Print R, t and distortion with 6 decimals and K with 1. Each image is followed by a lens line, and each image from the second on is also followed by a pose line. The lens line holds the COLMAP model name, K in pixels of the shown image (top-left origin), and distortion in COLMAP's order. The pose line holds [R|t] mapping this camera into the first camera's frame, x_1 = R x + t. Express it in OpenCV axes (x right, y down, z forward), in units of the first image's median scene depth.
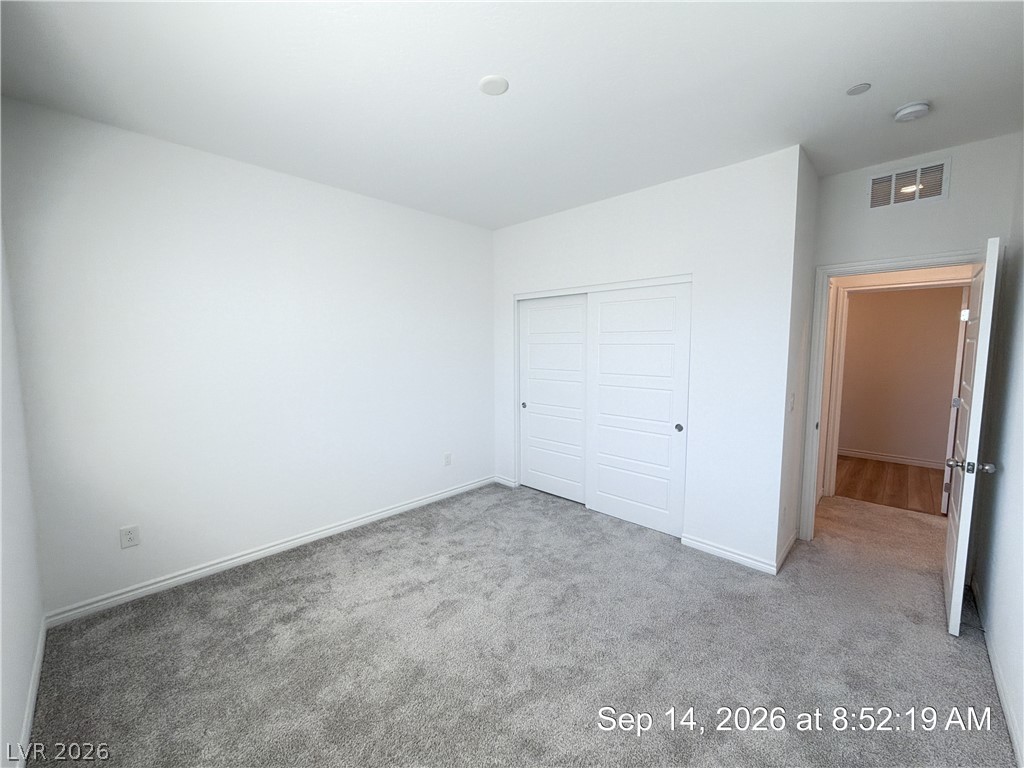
lens RADIAL K [[404.3, 0, 513.6], [0, 404.3, 390.3], [0, 0, 1]] dist [-0.013064, 0.006377]
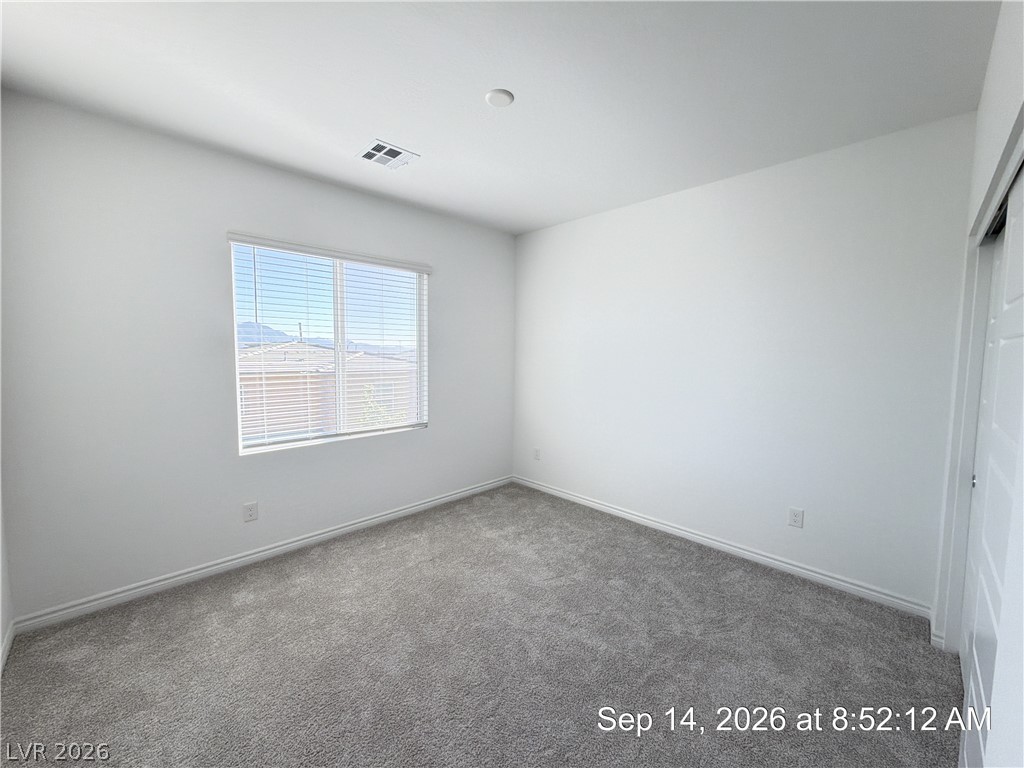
lens RADIAL K [[407.3, 0, 512.9], [0, 407.3, 383.3], [0, 0, 1]] dist [0.000168, -0.000121]
pose [[-0.024534, 0.080224, -0.996475, 0.619057], [-0.110330, 0.990469, 0.082456, -0.066457], [0.993592, 0.111964, -0.015449, 0.636376]]
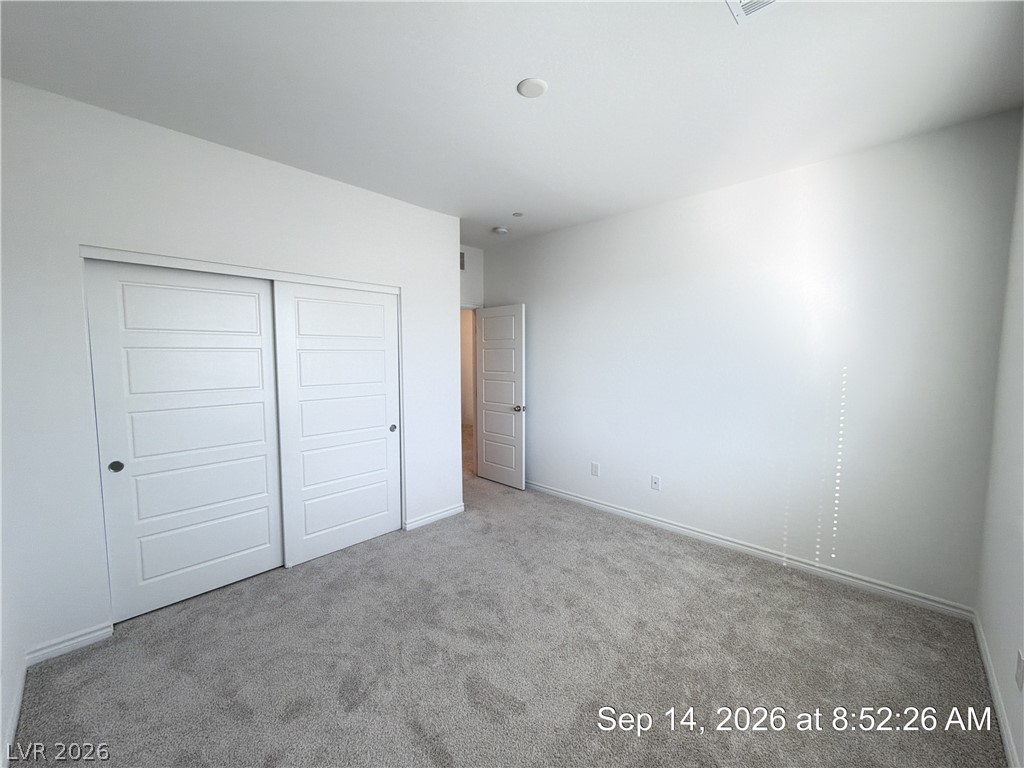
lens RADIAL K [[404.3, 0, 513.6], [0, 404.3, 390.3], [0, 0, 1]] dist [-0.013064, 0.006377]
pose [[-0.002632, -0.096943, 0.995286, -0.615940], [0.100814, 0.990193, 0.096714, -0.074775], [-0.994902, 0.100593, 0.007167, 0.626253]]
